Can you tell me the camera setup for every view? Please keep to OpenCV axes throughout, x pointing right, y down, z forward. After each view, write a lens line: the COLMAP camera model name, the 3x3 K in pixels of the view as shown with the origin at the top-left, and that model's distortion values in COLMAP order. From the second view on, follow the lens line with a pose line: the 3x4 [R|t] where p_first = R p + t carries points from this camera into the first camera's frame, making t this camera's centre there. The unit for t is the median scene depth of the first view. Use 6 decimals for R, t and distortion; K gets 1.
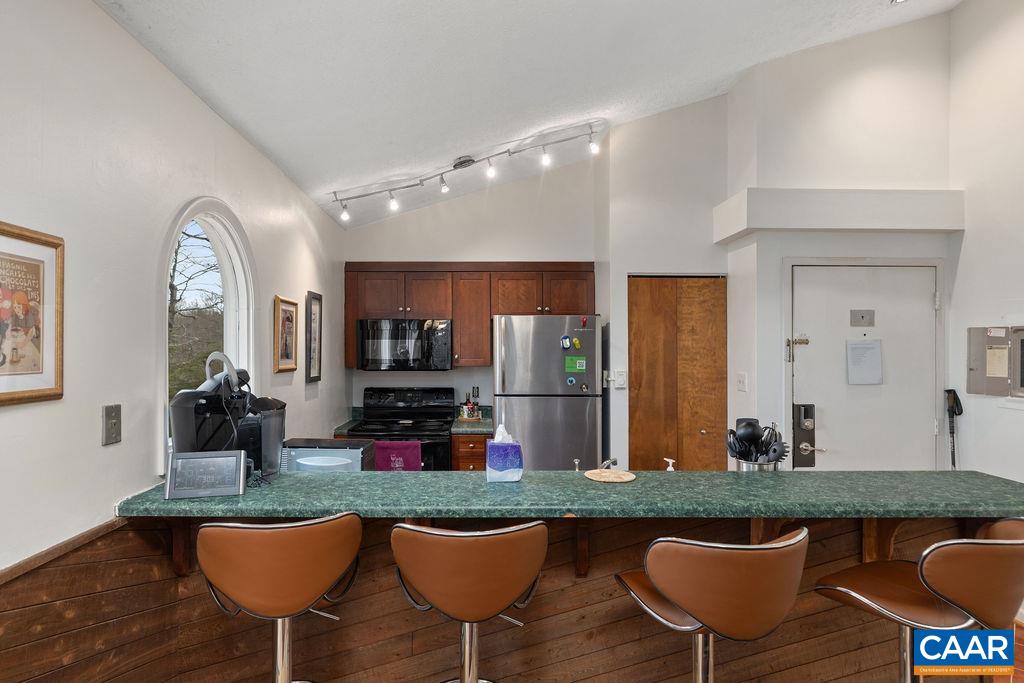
lens RADIAL K [[575.5, 0, 496.7], [0, 575.5, 344.7], [0, 0, 1]] dist [0.008046, 0.000933]
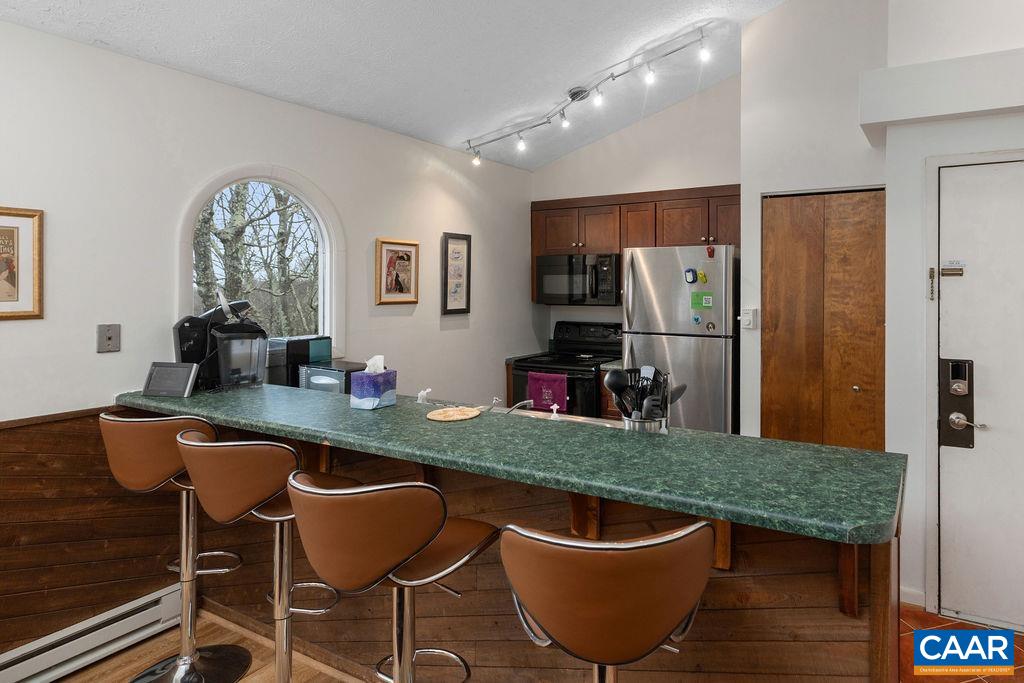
lens RADIAL K [[601.8, 0, 629.6], [0, 601.8, 282.2], [0, 0, 1]] dist [0.008667, 0.001122]
pose [[0.876573, -0.004785, -0.481245, 0.486366], [0.006742, 0.999975, 0.002338, 0.002603], [0.481222, -0.005294, 0.876583, 0.131902]]
